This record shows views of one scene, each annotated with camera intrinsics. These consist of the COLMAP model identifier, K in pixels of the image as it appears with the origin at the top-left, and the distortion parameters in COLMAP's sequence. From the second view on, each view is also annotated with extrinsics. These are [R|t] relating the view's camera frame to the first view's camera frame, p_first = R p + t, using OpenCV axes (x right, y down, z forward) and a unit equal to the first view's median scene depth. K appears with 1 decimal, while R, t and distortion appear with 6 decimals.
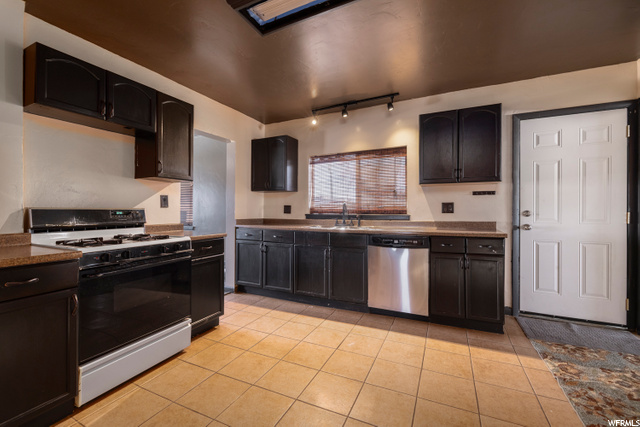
lens RADIAL K [[273.4, 0, 315.4], [0, 273.4, 212.0], [0, 0, 1]] dist [-0.000936, -0.000155]
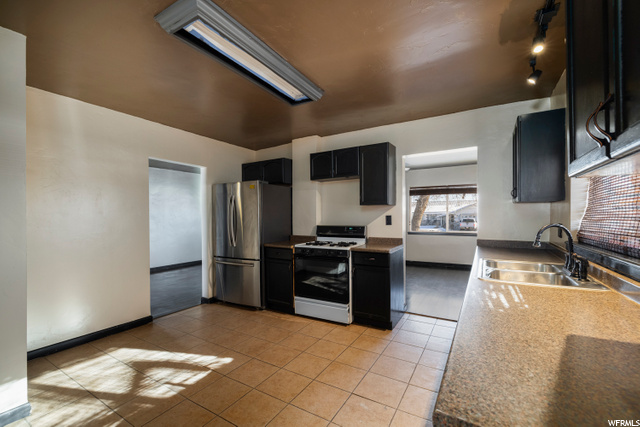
lens RADIAL K [[273.4, 0, 315.4], [0, 273.4, 212.0], [0, 0, 1]] dist [-0.000936, -0.000155]
pose [[-0.092932, -0.001402, -0.995672, 1.065746], [0.003893, 0.999991, -0.001772, -0.104031], [0.995665, -0.004041, -0.092925, 1.042395]]
